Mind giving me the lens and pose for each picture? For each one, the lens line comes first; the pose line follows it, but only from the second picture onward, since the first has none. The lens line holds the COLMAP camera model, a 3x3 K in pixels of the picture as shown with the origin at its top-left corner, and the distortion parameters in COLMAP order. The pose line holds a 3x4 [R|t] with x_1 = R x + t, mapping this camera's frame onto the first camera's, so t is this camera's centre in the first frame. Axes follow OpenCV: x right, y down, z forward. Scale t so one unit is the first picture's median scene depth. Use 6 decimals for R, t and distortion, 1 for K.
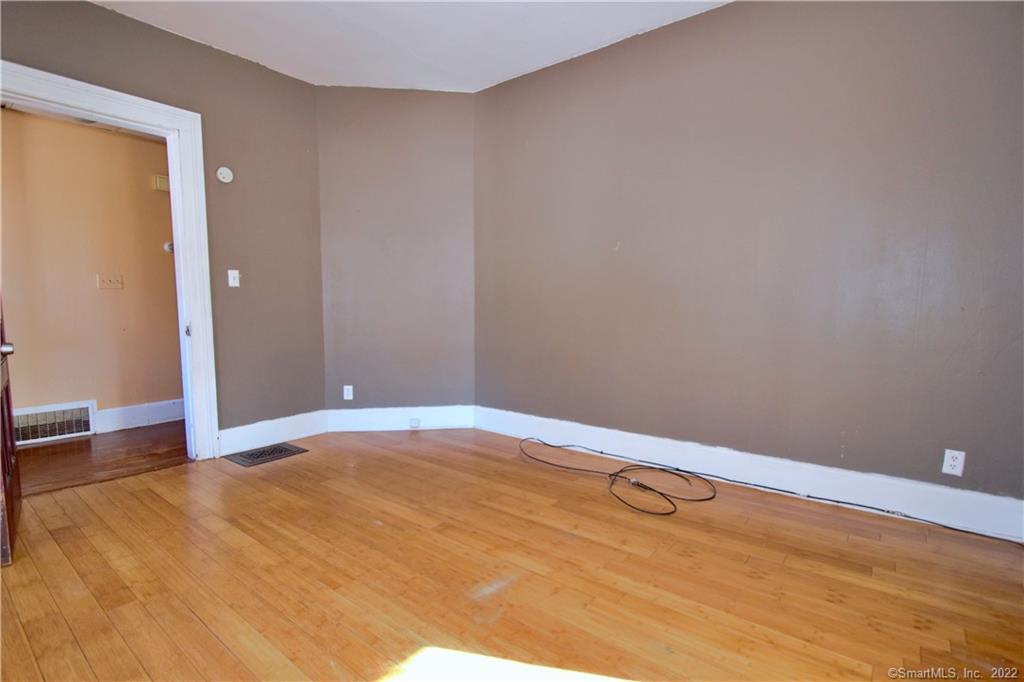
lens RADIAL K [[480.4, 0, 517.6], [0, 480.4, 352.0], [0, 0, 1]] dist [-0.017333, -0.000027]
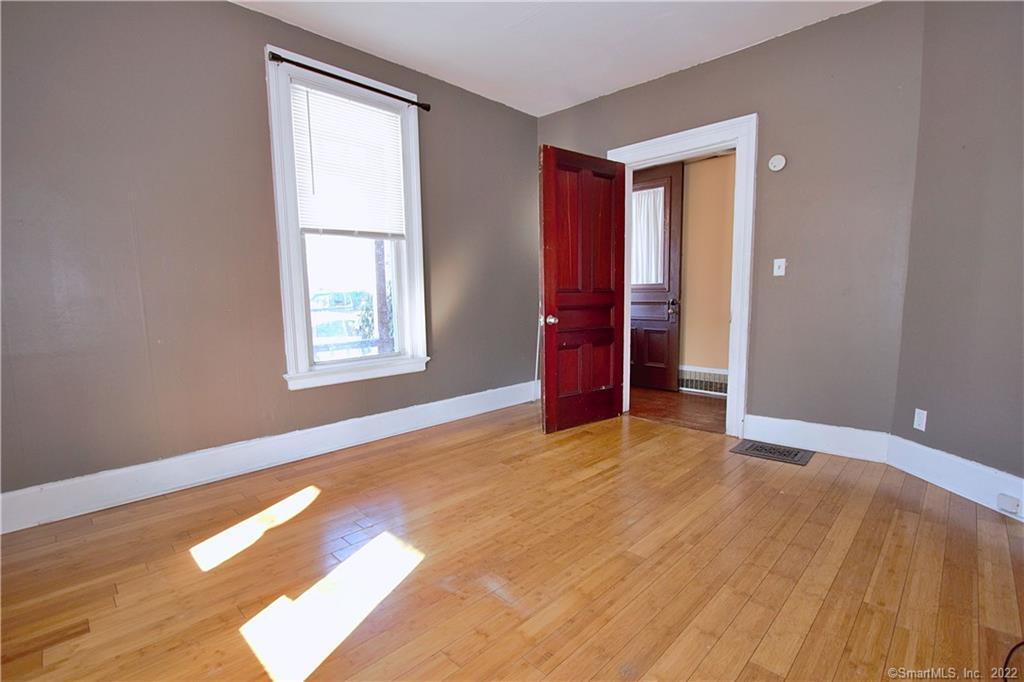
lens RADIAL K [[480.4, 0, 517.6], [0, 480.4, 352.0], [0, 0, 1]] dist [-0.017333, -0.000027]
pose [[-0.098861, 0.109031, -0.989110, 0.567653], [-0.086642, 0.989261, 0.117707, -0.064825], [0.991322, 0.097335, -0.088353, 0.724420]]
